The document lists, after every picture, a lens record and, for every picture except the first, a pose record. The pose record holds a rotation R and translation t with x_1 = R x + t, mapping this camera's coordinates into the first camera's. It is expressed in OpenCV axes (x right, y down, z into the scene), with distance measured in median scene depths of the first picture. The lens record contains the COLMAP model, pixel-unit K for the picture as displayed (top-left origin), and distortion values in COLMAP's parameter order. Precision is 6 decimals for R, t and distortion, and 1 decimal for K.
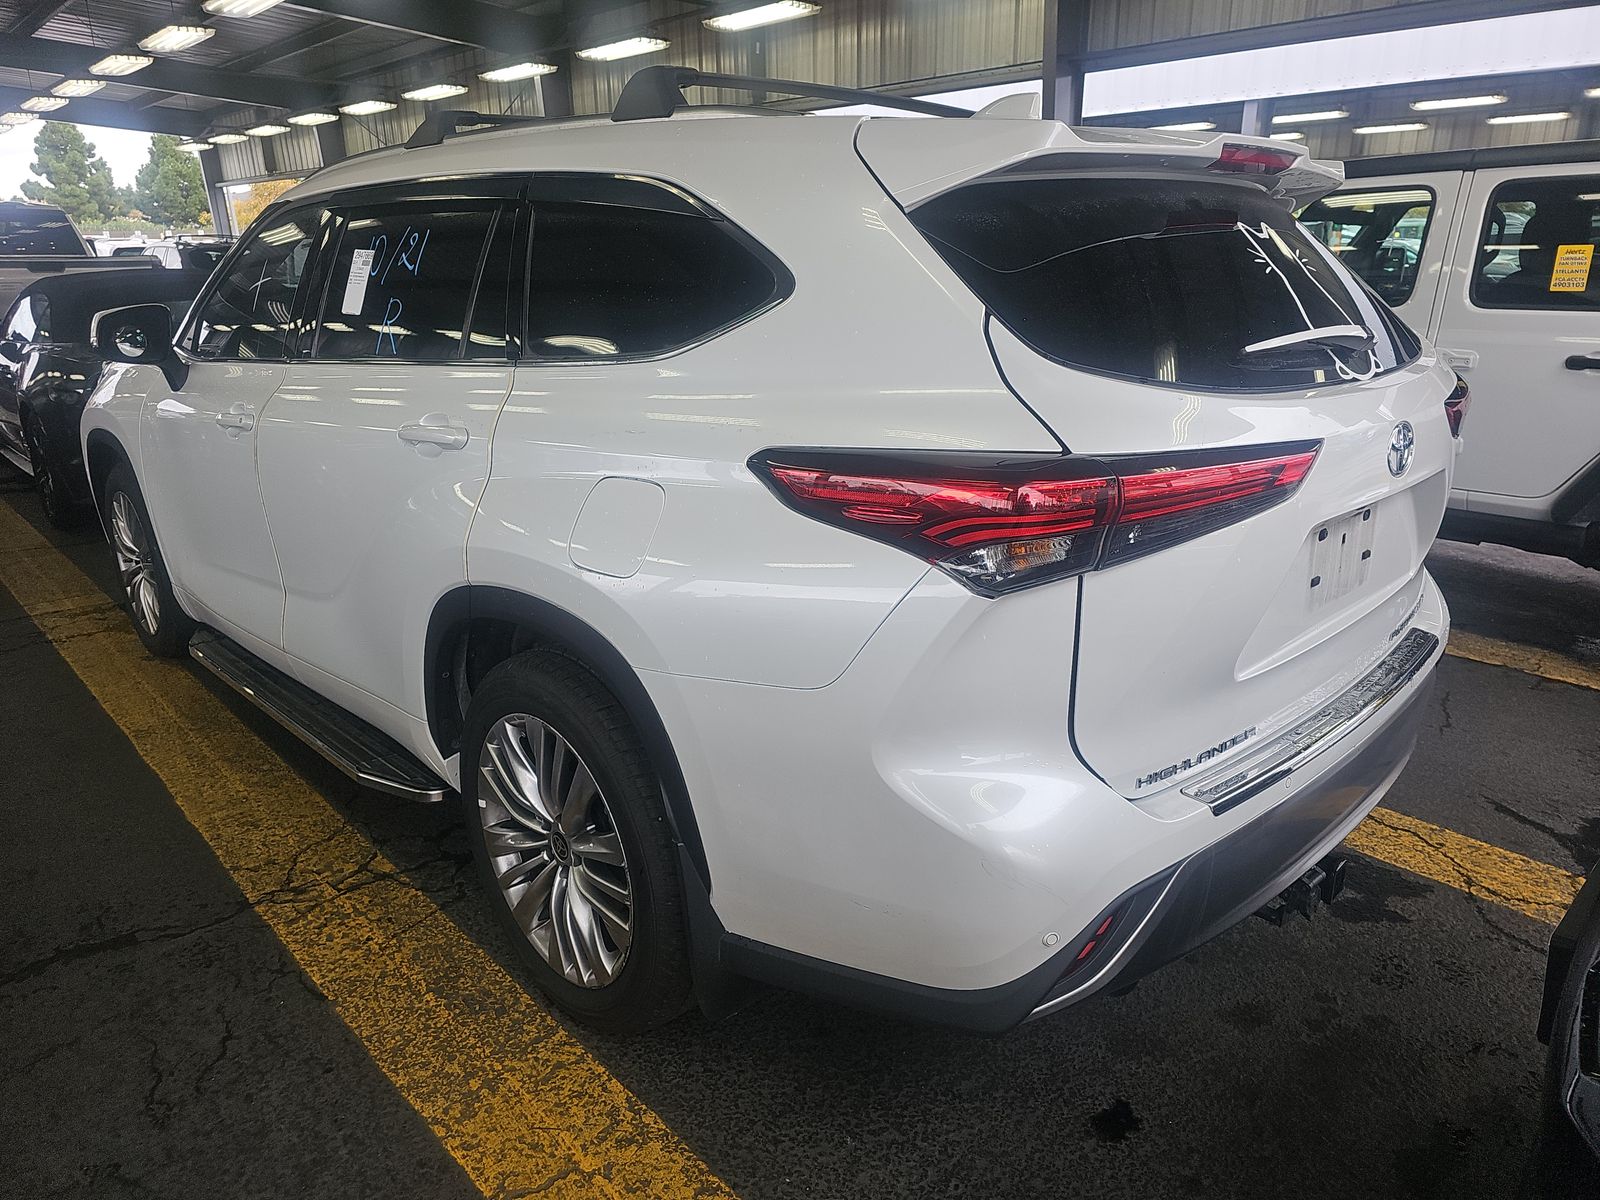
lens RADIAL K [[1062.3, 0, 810.6], [0, 1062.3, 593.7], [0, 0, 1]] dist [0.045202, -0.040287]
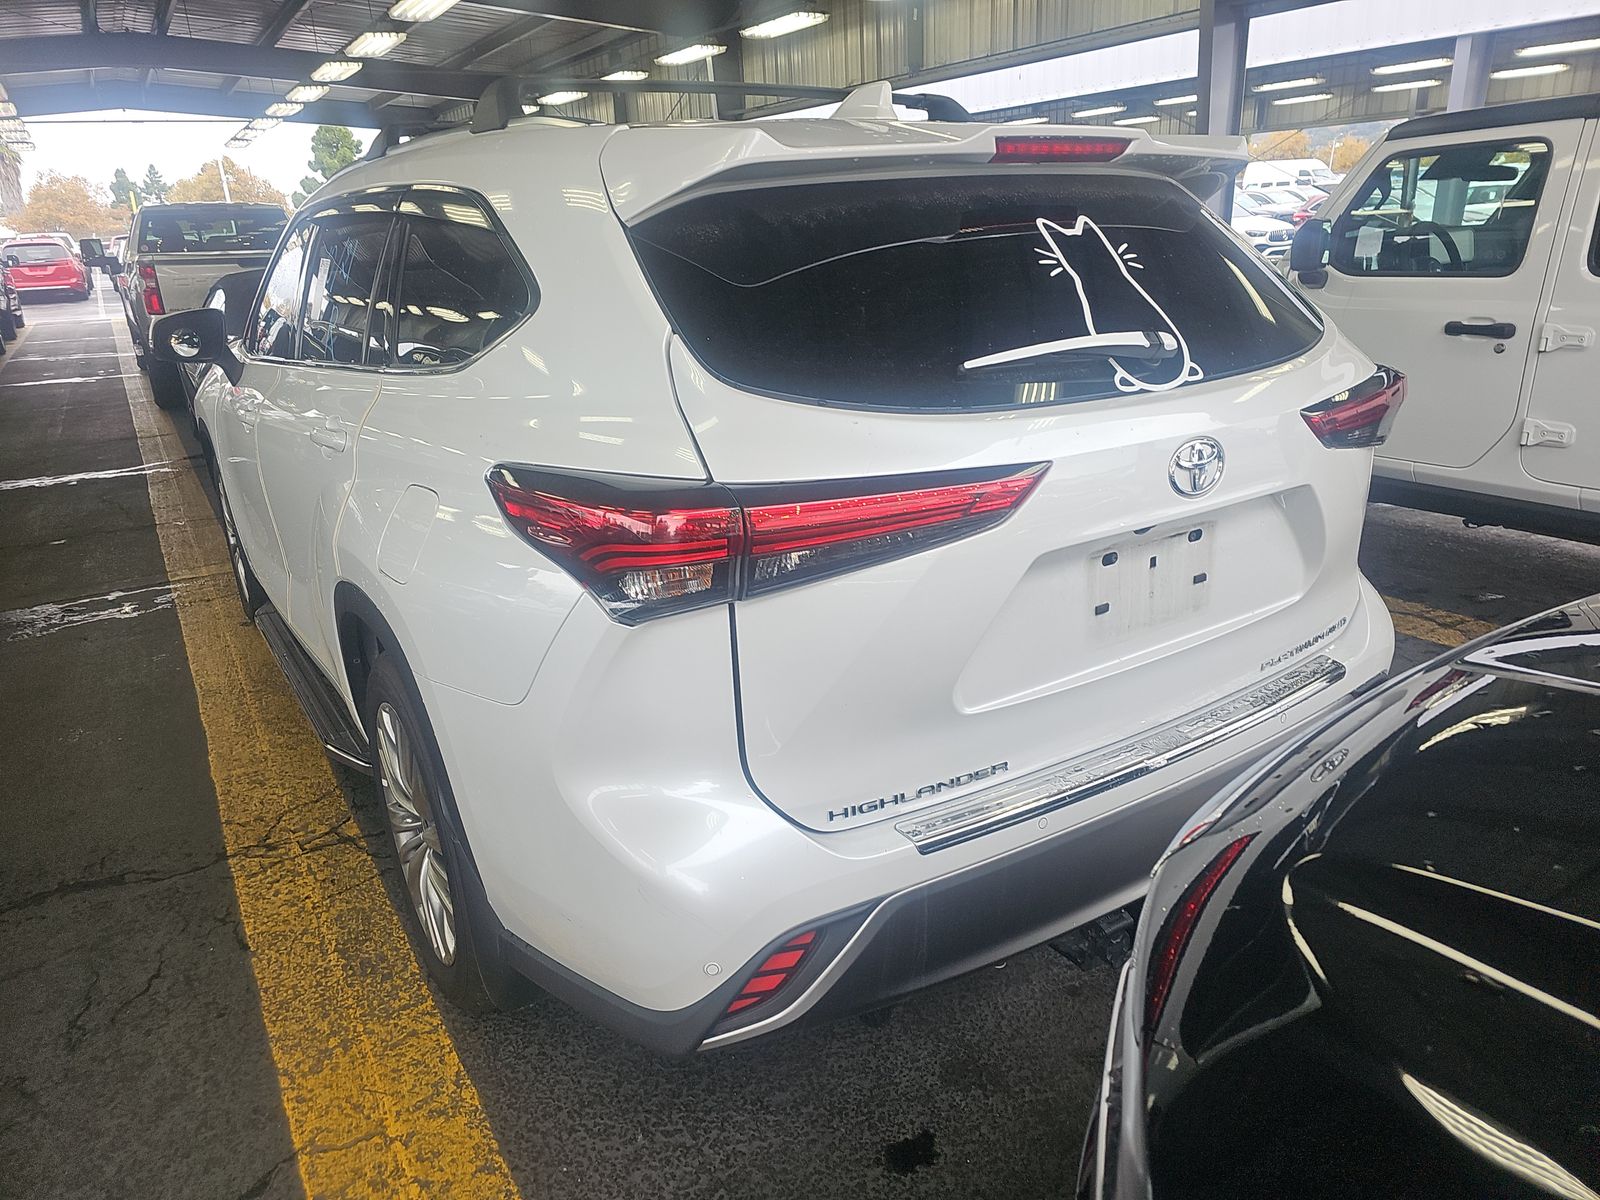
lens RADIAL K [[1062.3, 0, 808.6], [0, 1062.3, 597.8], [0, 0, 1]] dist [0.045202, -0.040287]
pose [[0.981490, 0.032209, -0.188784, 0.340825], [-0.026536, 0.999119, 0.032500, -0.038021], [0.189665, -0.026888, 0.981481, 0.039161]]
